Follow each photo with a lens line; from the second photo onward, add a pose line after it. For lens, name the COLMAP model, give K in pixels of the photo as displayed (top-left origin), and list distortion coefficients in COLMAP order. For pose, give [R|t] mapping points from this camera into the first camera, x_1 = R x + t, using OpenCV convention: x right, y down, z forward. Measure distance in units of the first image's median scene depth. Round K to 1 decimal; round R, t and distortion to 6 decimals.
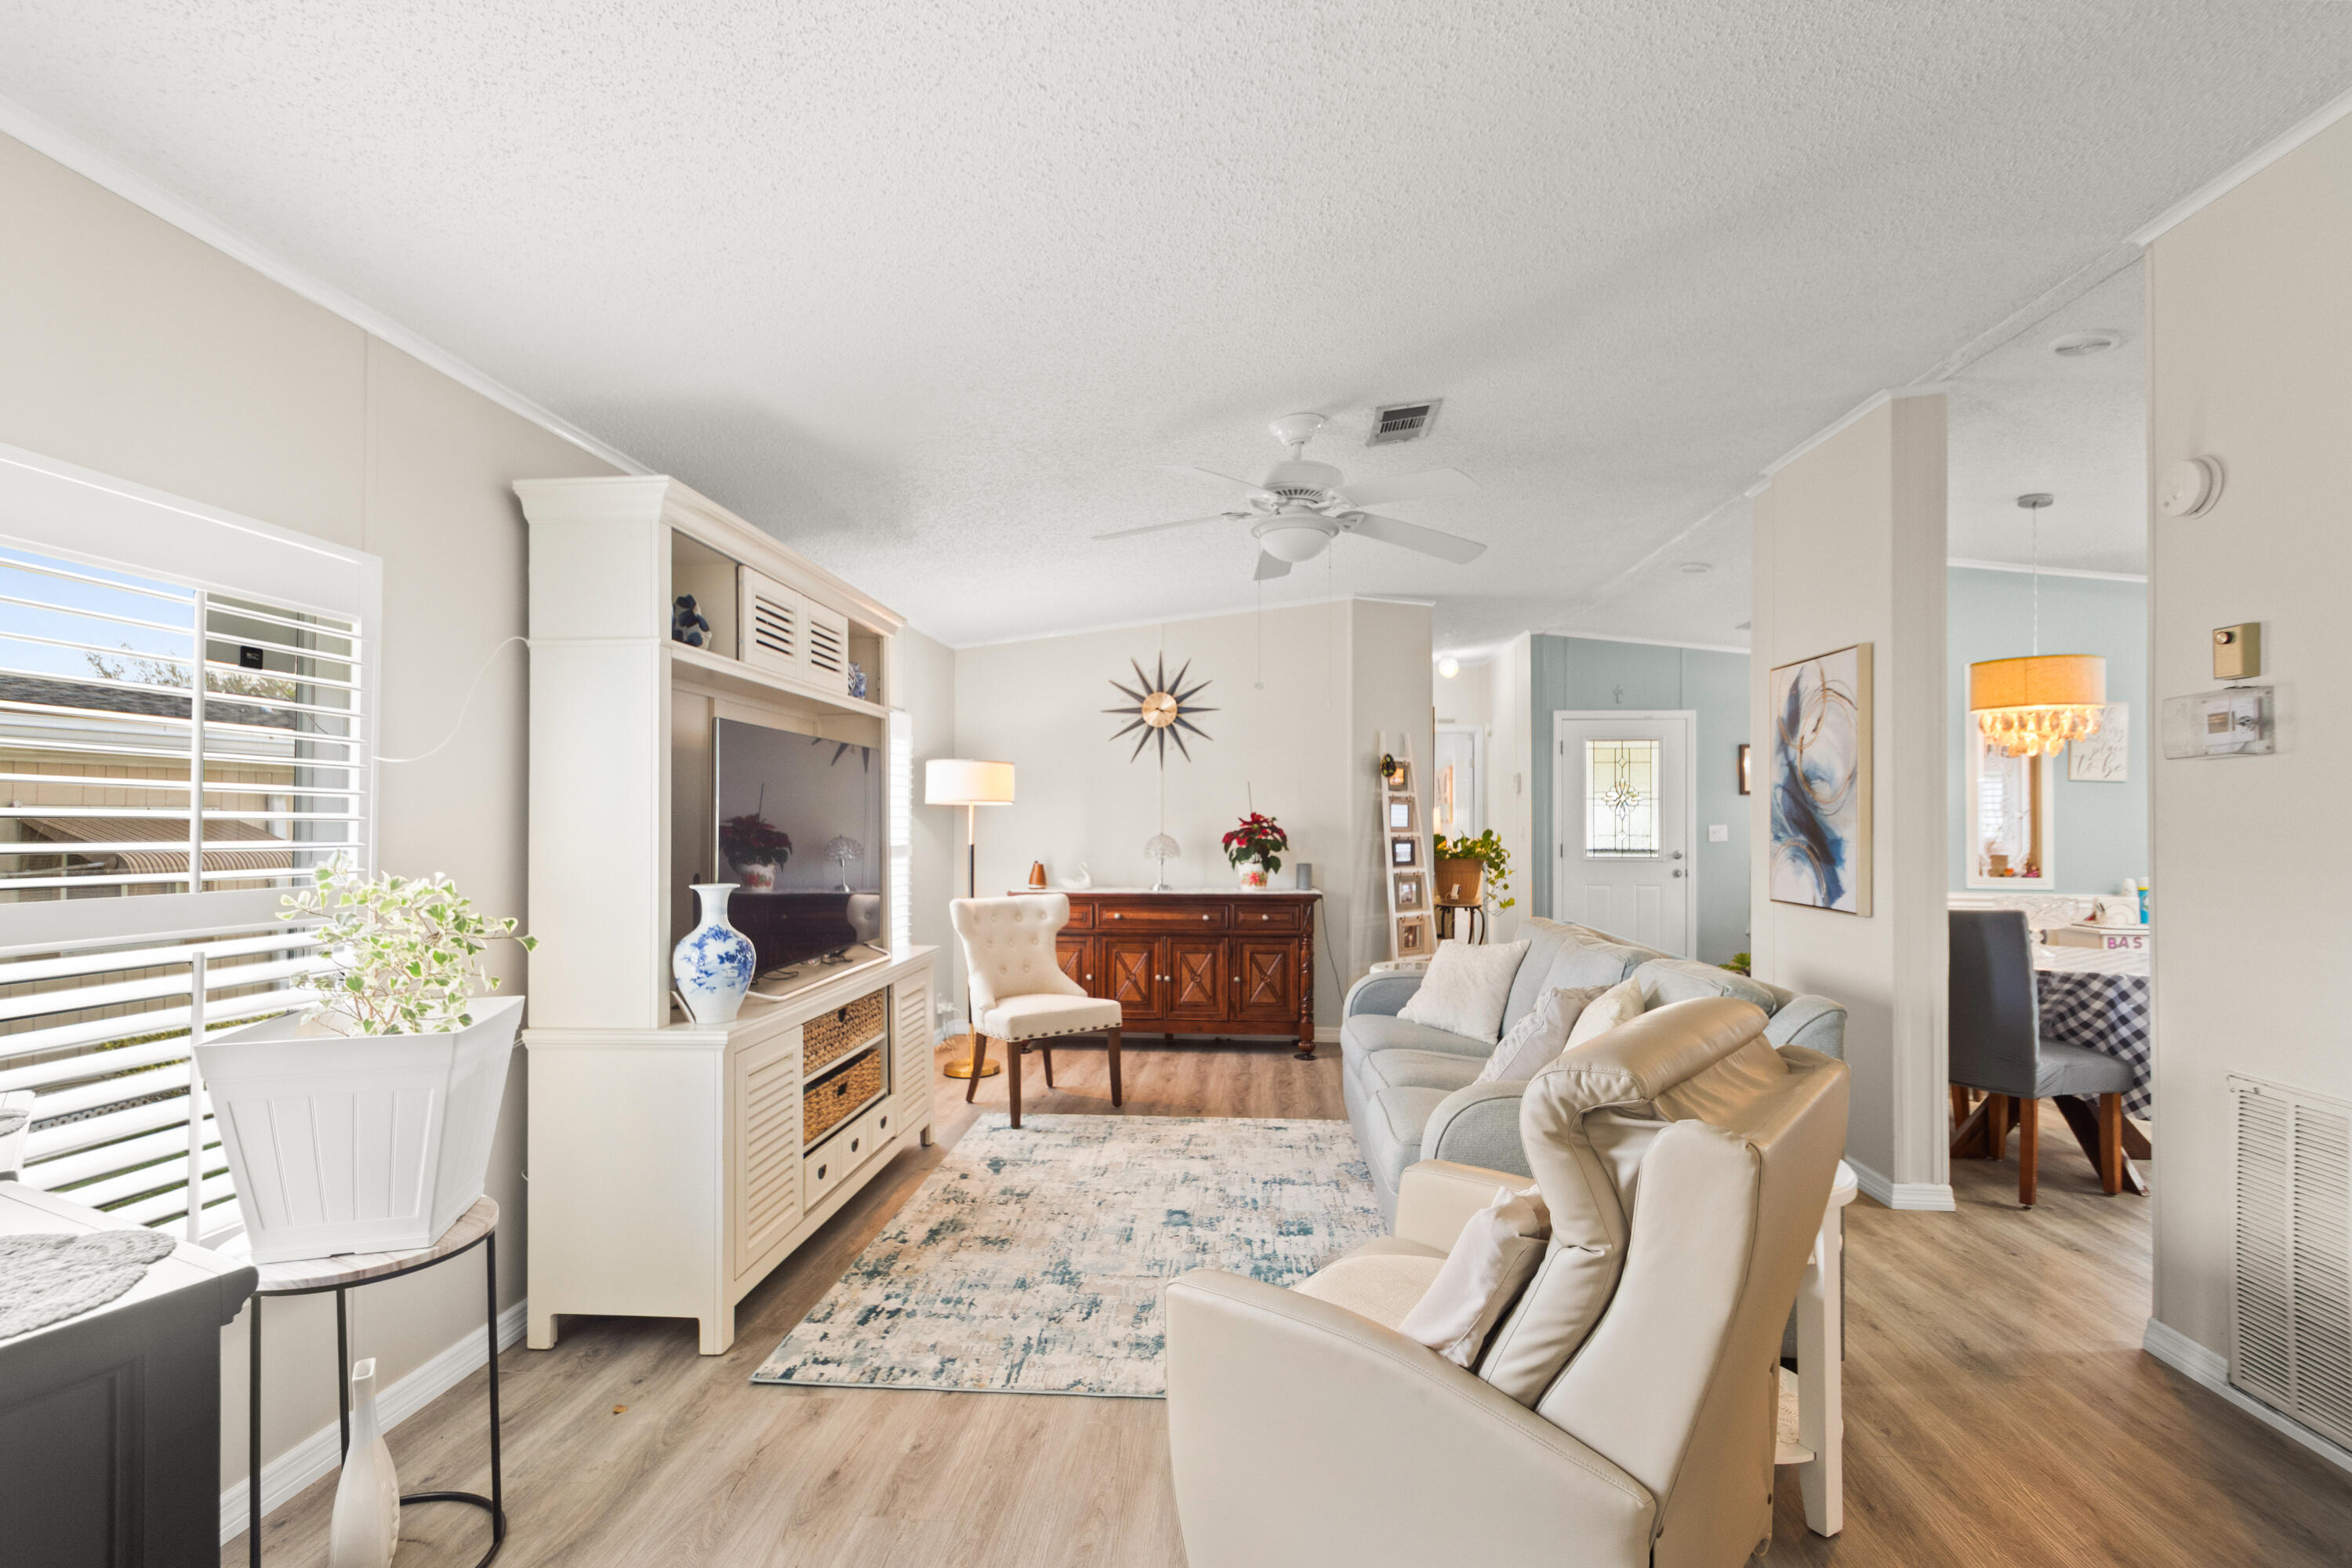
lens RADIAL K [[1061.7, 0, 1175.4], [0, 1061.7, 814.2], [0, 0, 1]] dist [0.001971, 0.000158]
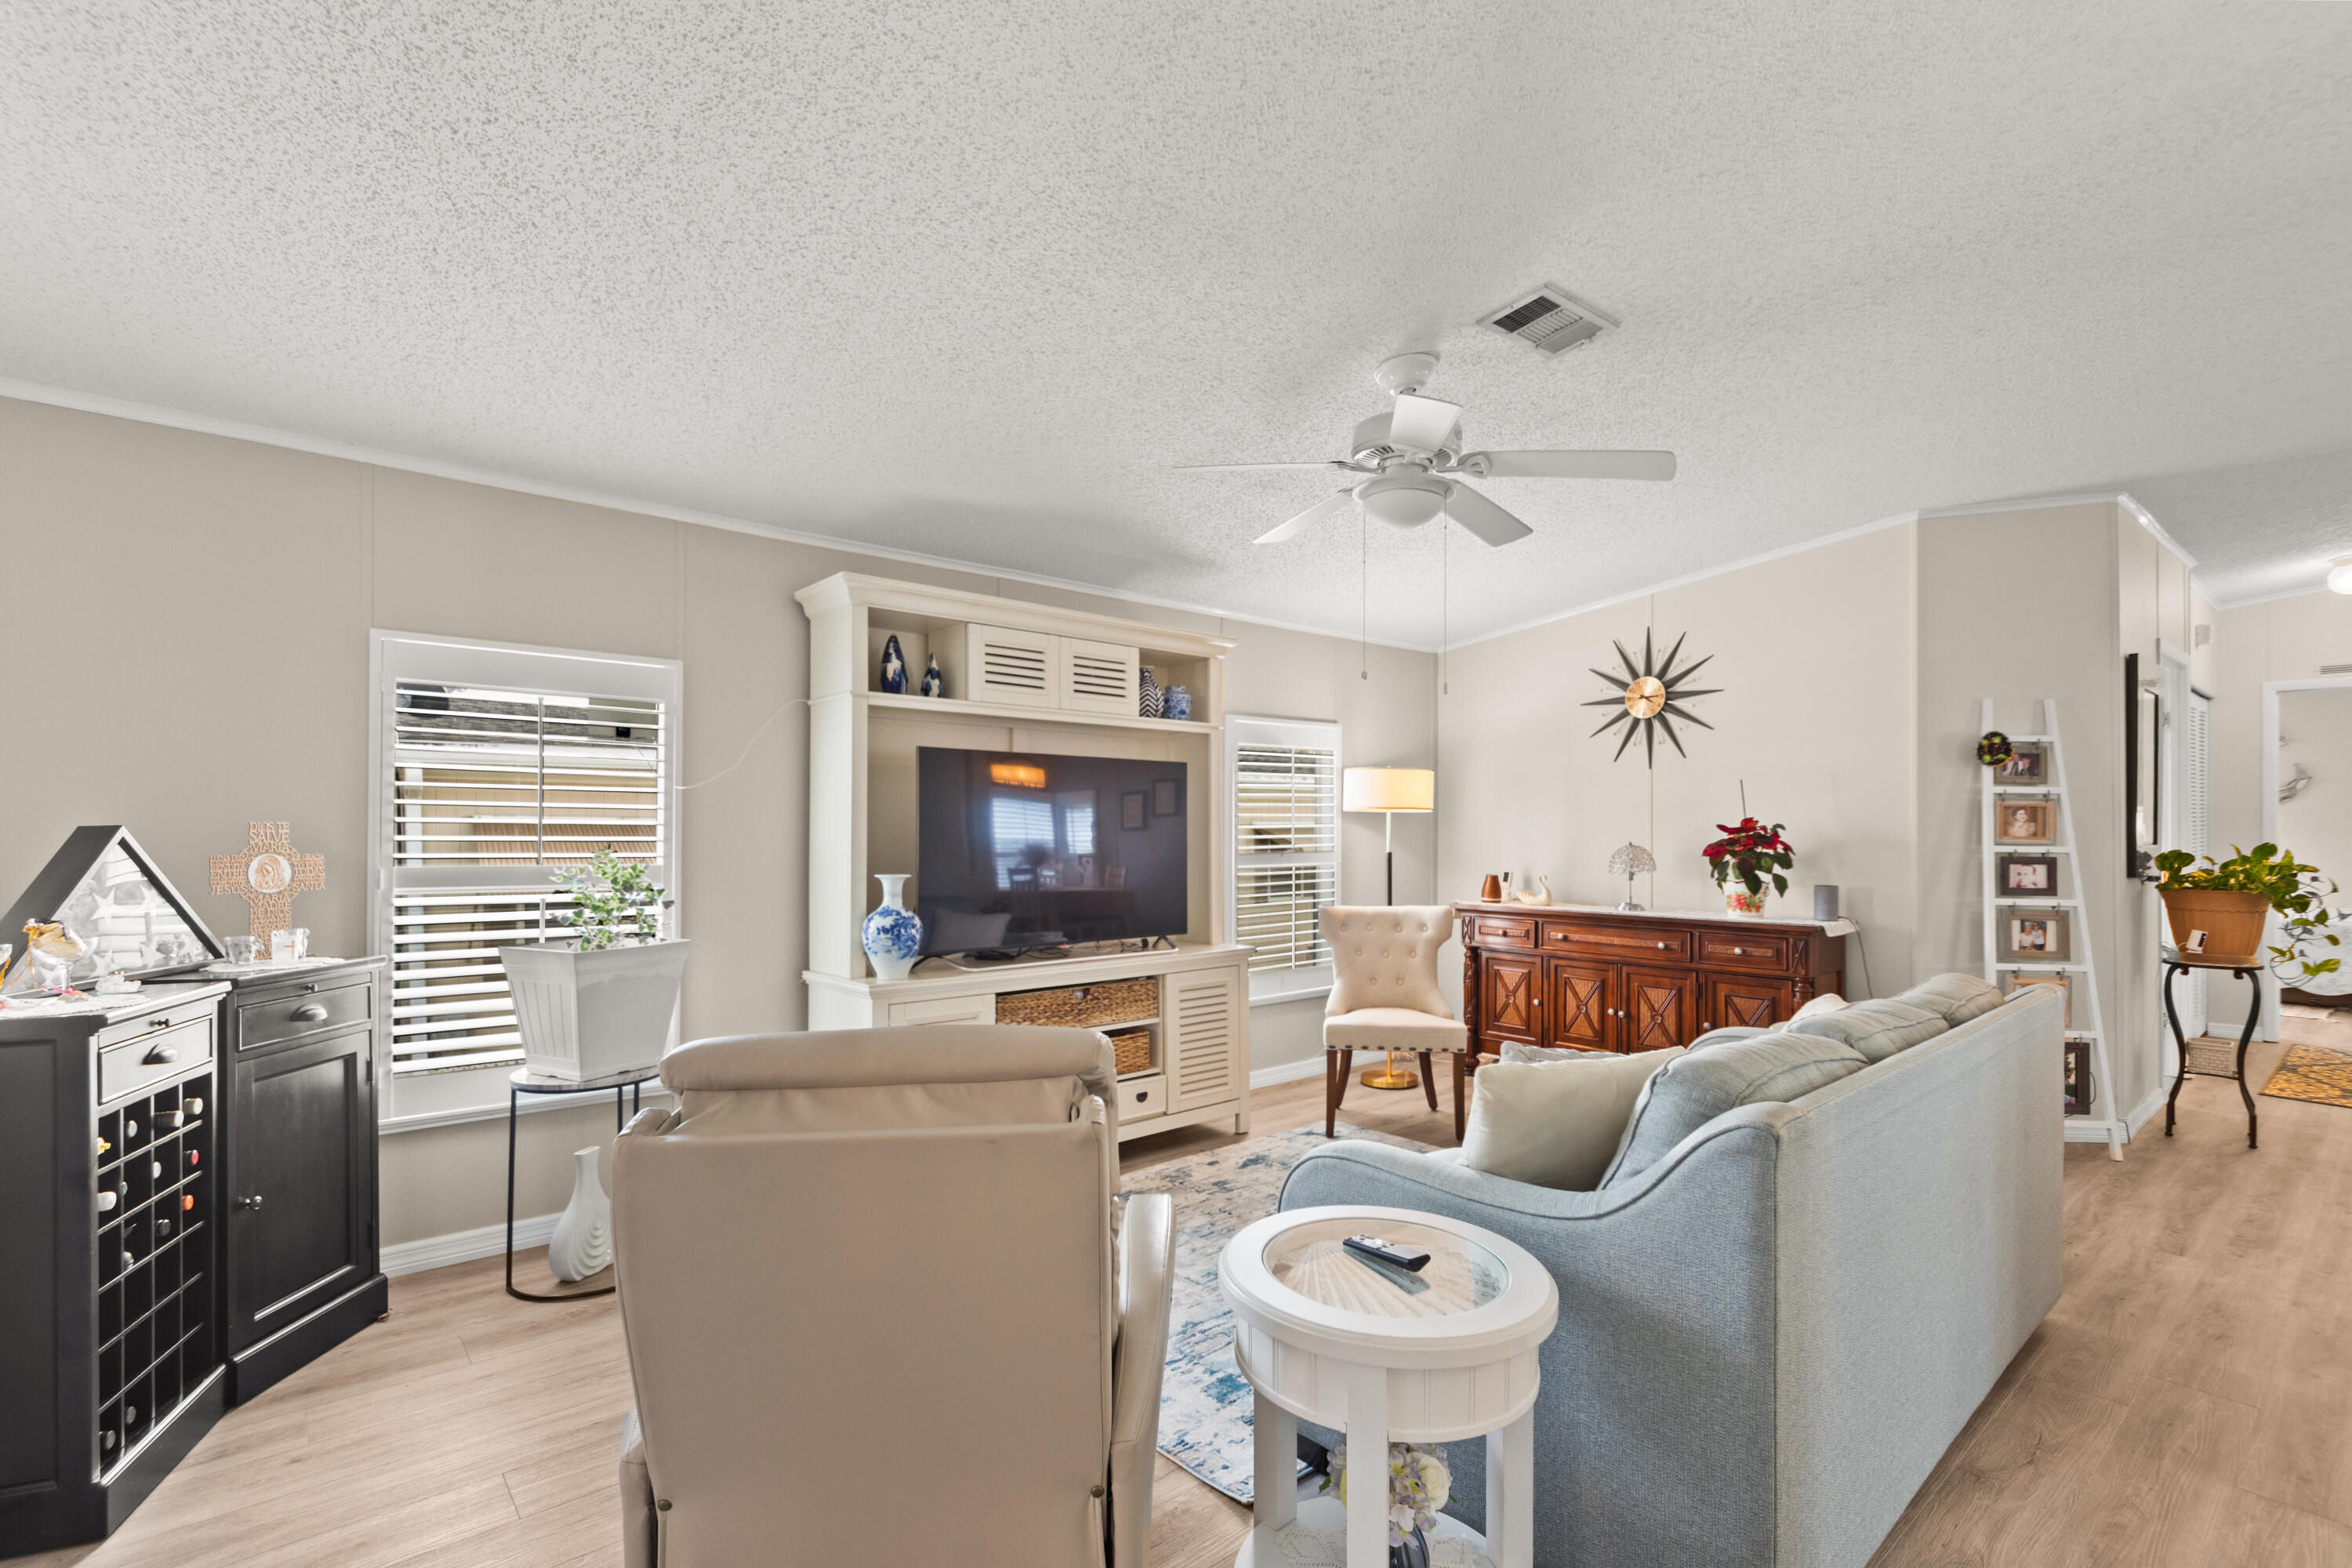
lens RADIAL K [[1078.9, 0, 1171.1], [0, 1078.9, 831.8], [0, 0, 1]] dist [0.022299, -0.012047]
pose [[0.715863, 0.000667, -0.698240, 0.338740], [0.003267, 0.999985, 0.004304, 0.003866], [0.698233, -0.005362, 0.715851, 0.130253]]
